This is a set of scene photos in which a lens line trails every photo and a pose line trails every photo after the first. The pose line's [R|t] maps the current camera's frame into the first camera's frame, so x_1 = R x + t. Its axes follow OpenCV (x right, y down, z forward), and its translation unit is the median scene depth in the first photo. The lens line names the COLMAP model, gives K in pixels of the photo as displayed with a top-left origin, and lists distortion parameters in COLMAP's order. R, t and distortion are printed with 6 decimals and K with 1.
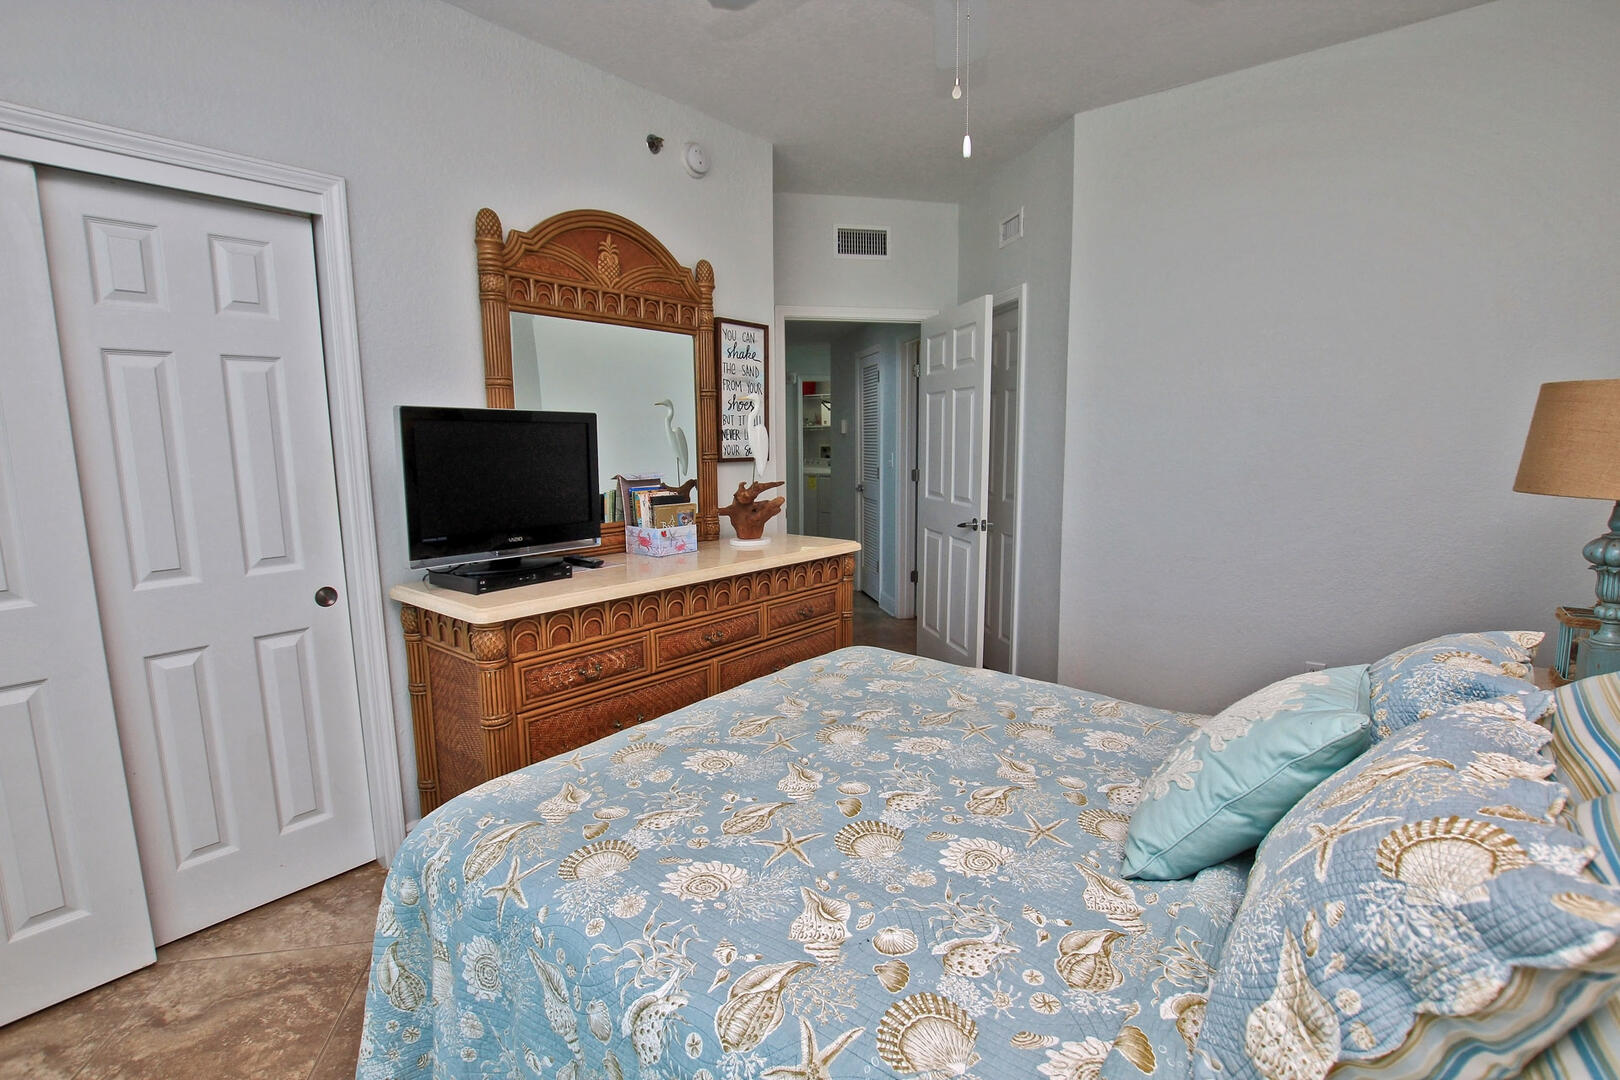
lens RADIAL K [[748.1, 0, 807.7], [0, 748.1, 542.8], [0, 0, 1]] dist [-0.011108, -0.000085]
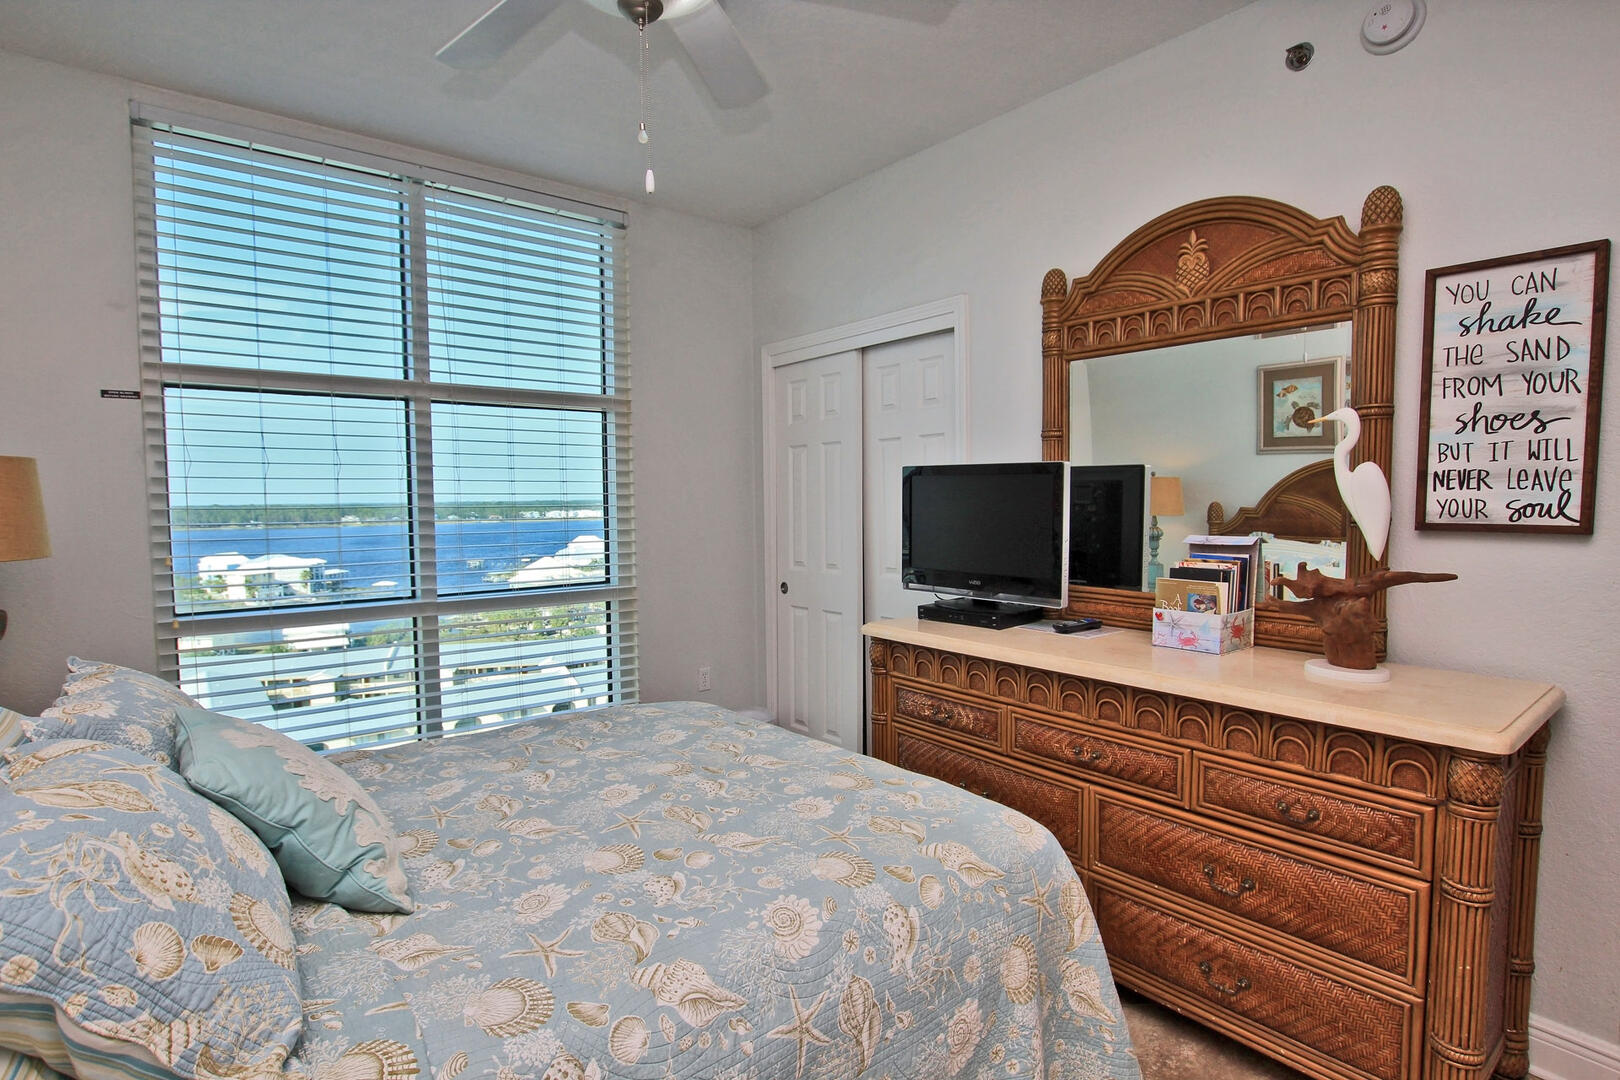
lens RADIAL K [[797.6, 0, 805.5], [0, 797.6, 545.2], [0, 0, 1]] dist [-0.005385, -0.001610]
pose [[-0.185802, 0.071451, -0.979986, 0.688867], [-0.127154, 0.987218, 0.096087, -0.120558], [0.974325, 0.142462, -0.174342, 0.837276]]
